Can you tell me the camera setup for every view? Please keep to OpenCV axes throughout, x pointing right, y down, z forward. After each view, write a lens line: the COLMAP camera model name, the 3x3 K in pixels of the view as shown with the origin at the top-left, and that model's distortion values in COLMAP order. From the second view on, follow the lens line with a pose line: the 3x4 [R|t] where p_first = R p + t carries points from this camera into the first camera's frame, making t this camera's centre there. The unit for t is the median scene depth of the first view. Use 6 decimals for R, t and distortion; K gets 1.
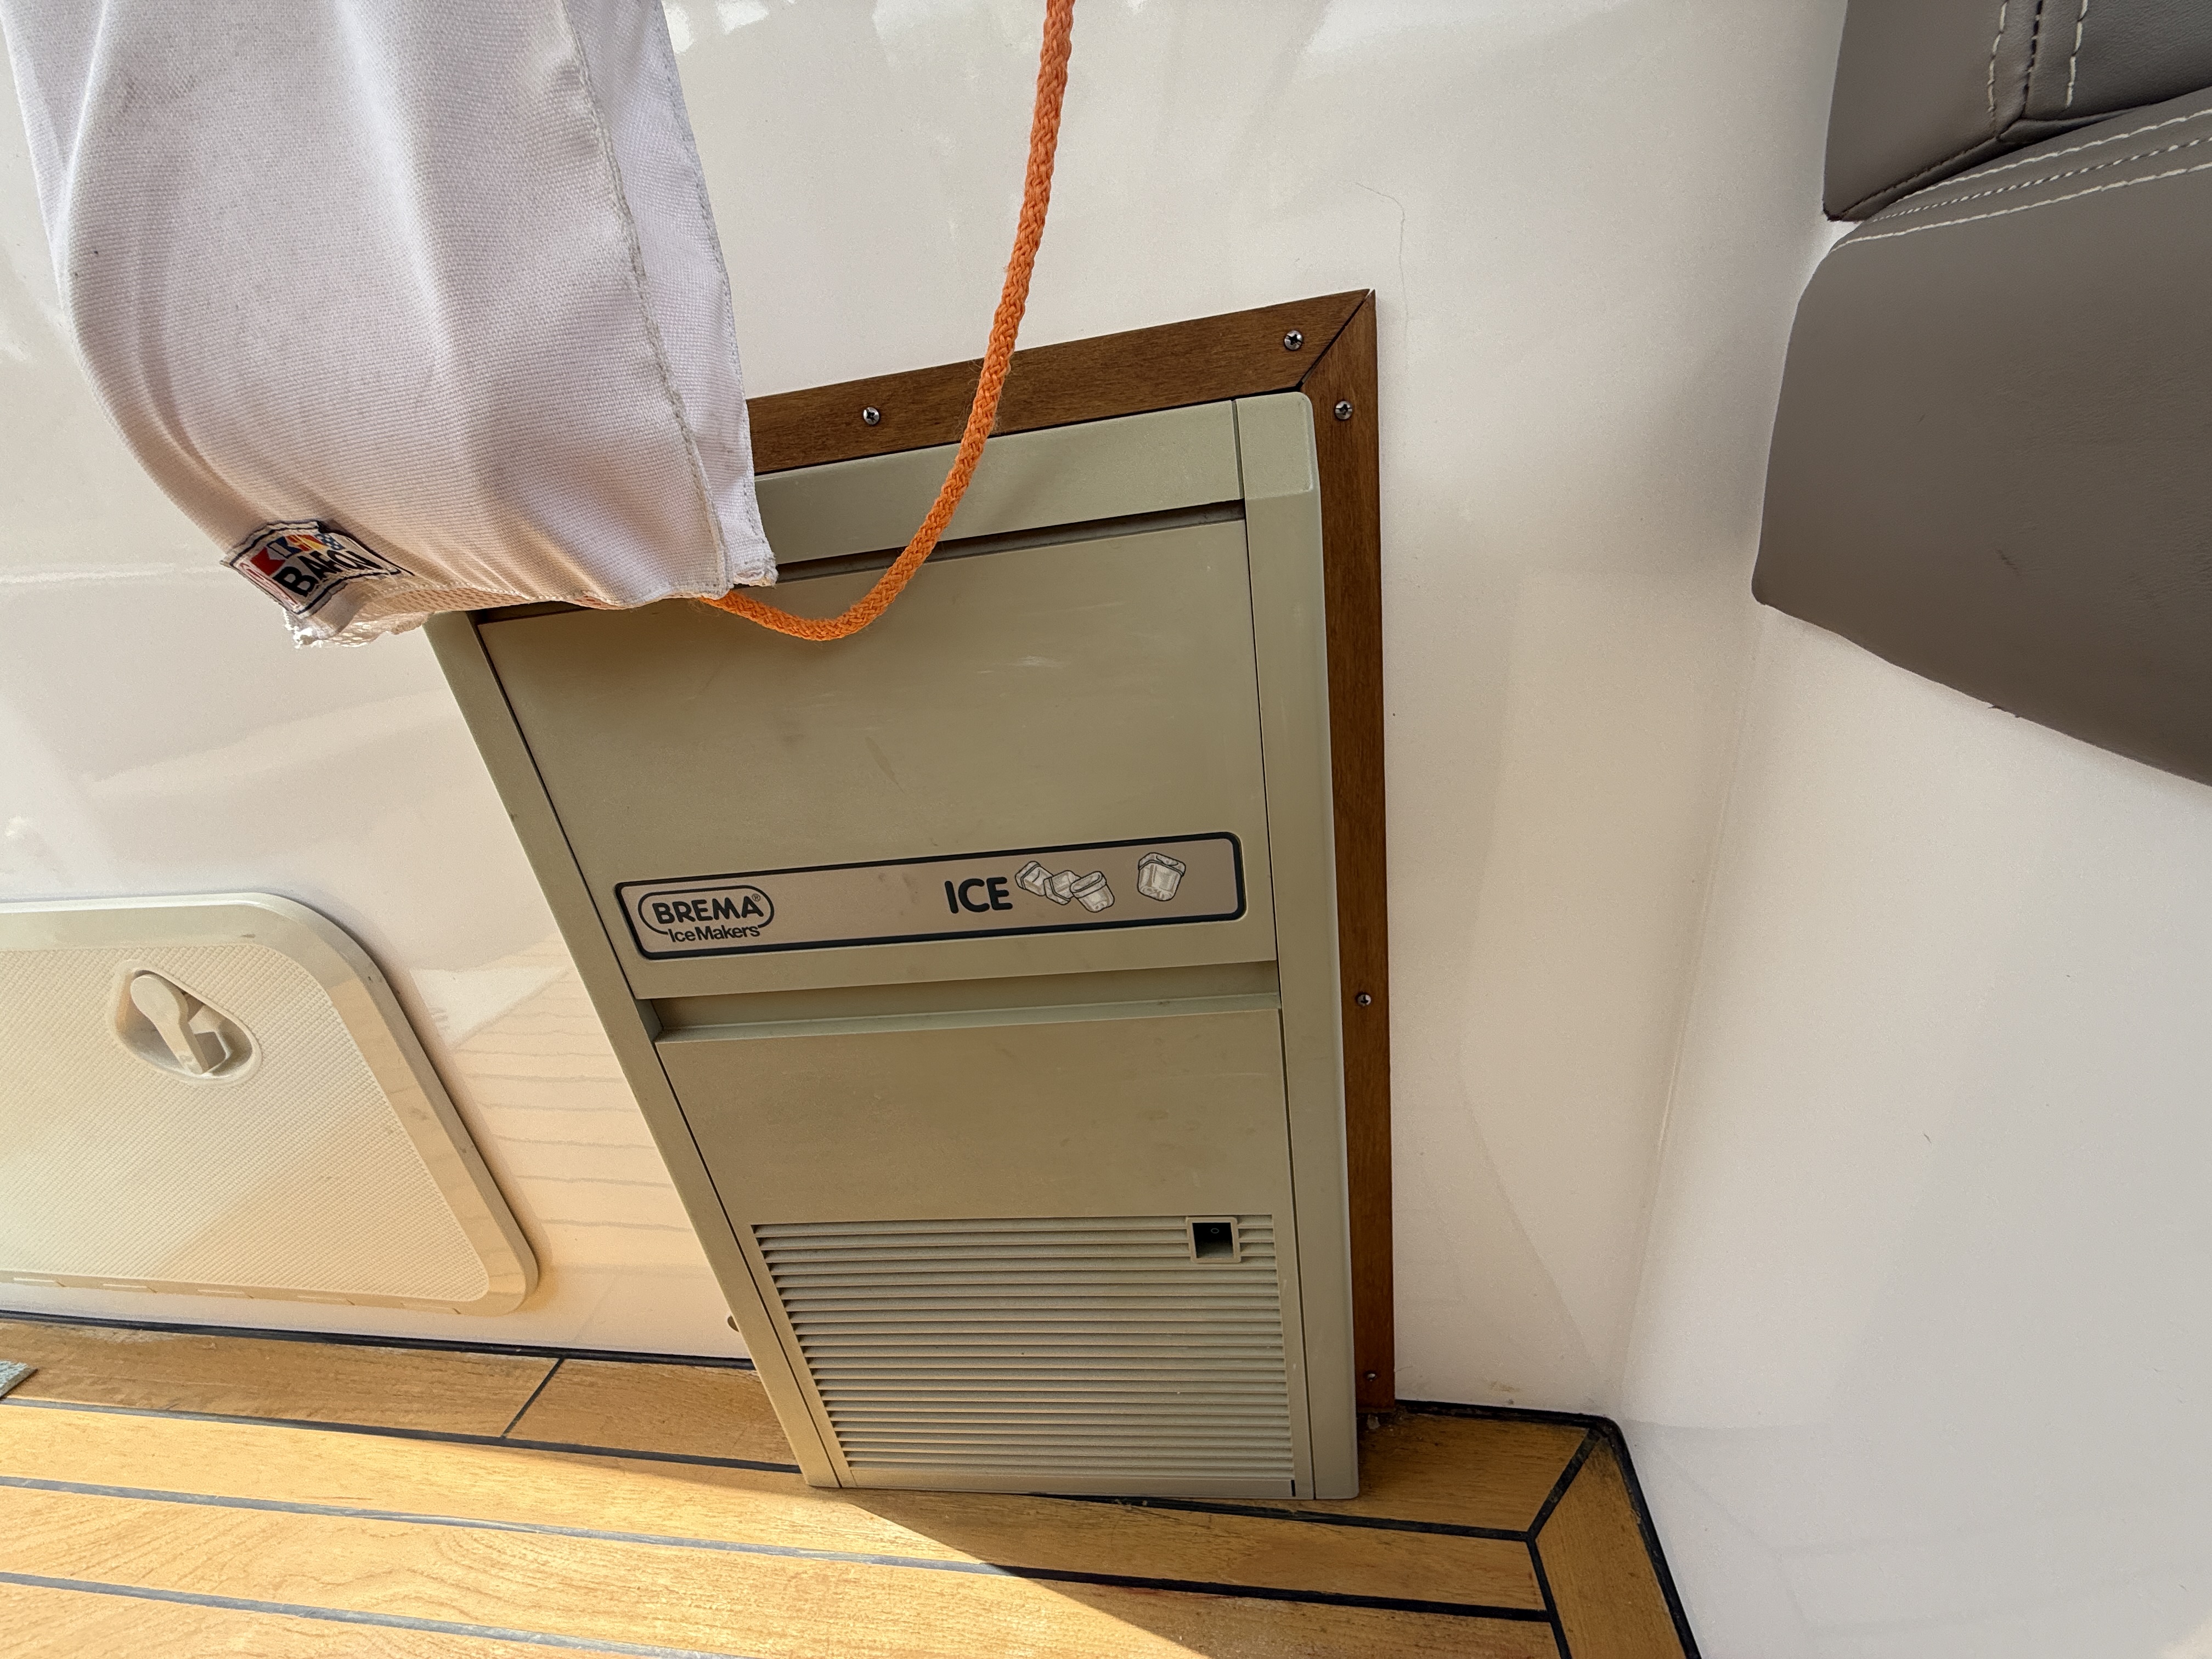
lens RADIAL K [[886.3, 0, 1100.9], [0, 886.3, 831.2], [0, 0, 1]] dist [-0.000736, 0.000523]
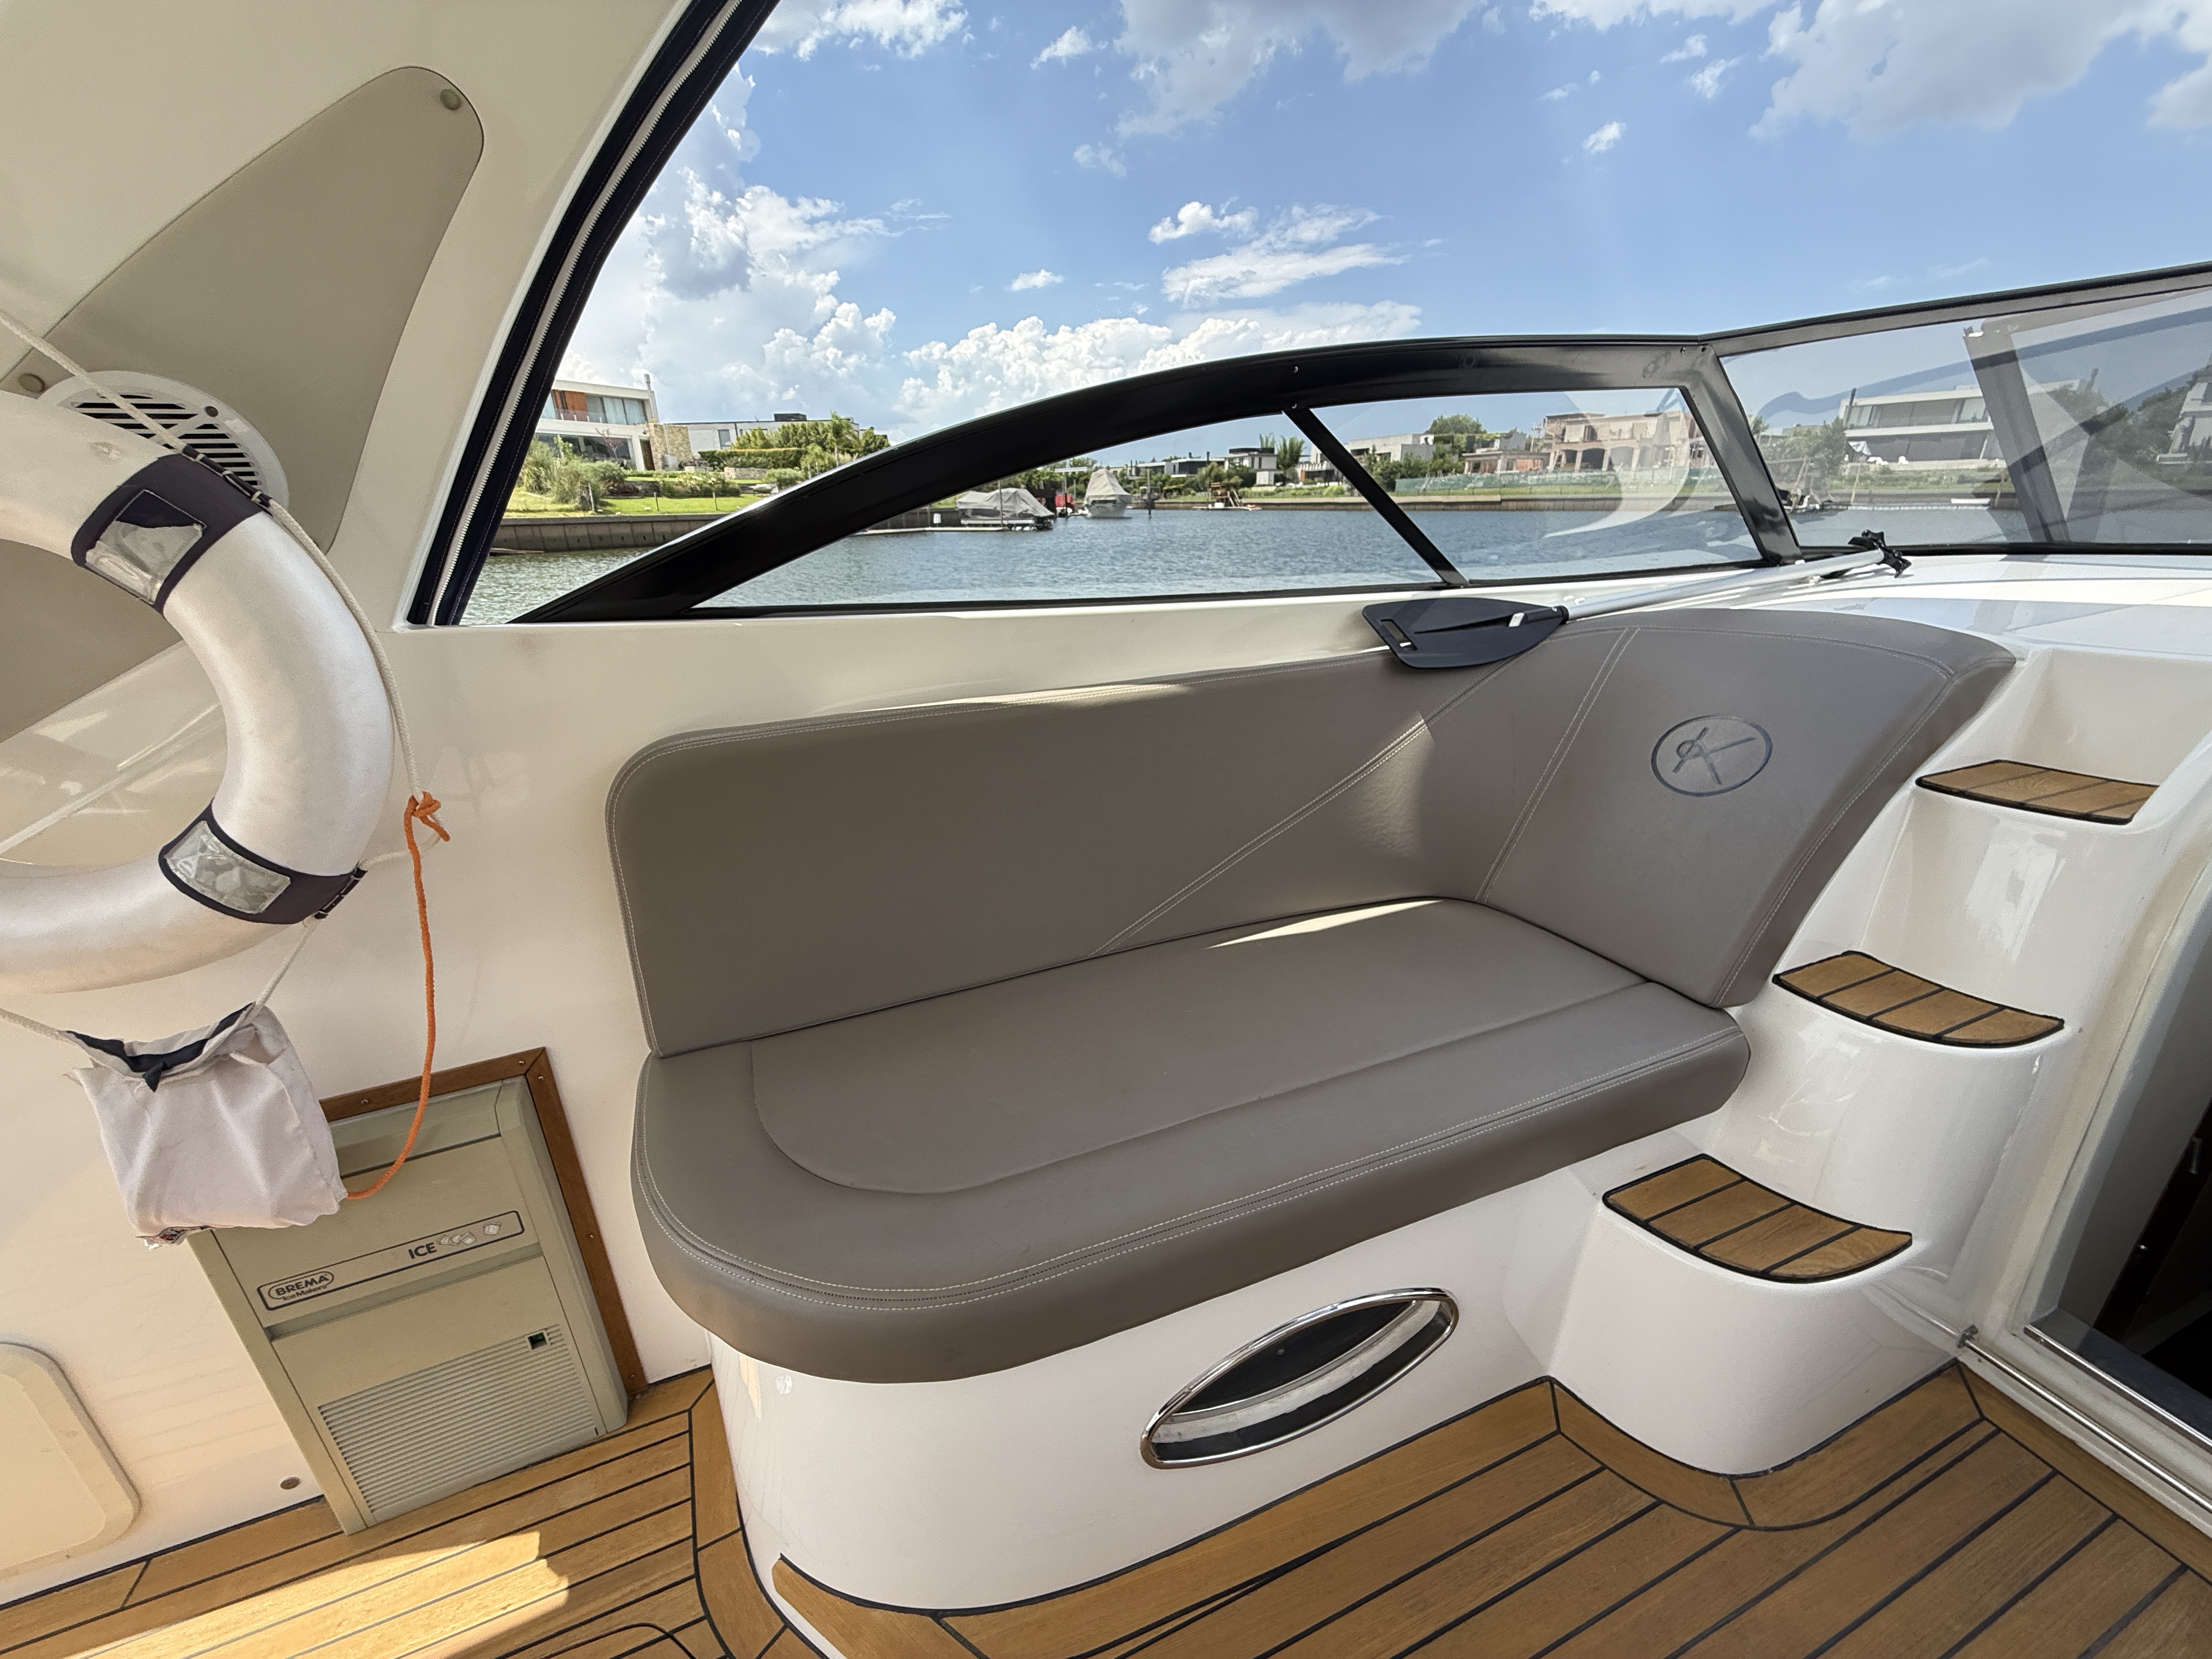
lens RADIAL K [[886.3, 0, 1100.9], [0, 886.3, 831.2], [0, 0, 1]] dist [-0.000736, 0.000523]
pose [[0.862926, -0.084809, 0.498162, 0.461001], [0.134236, 0.988869, -0.064178, -0.813995], [-0.487174, 0.122252, 0.864706, -2.834138]]
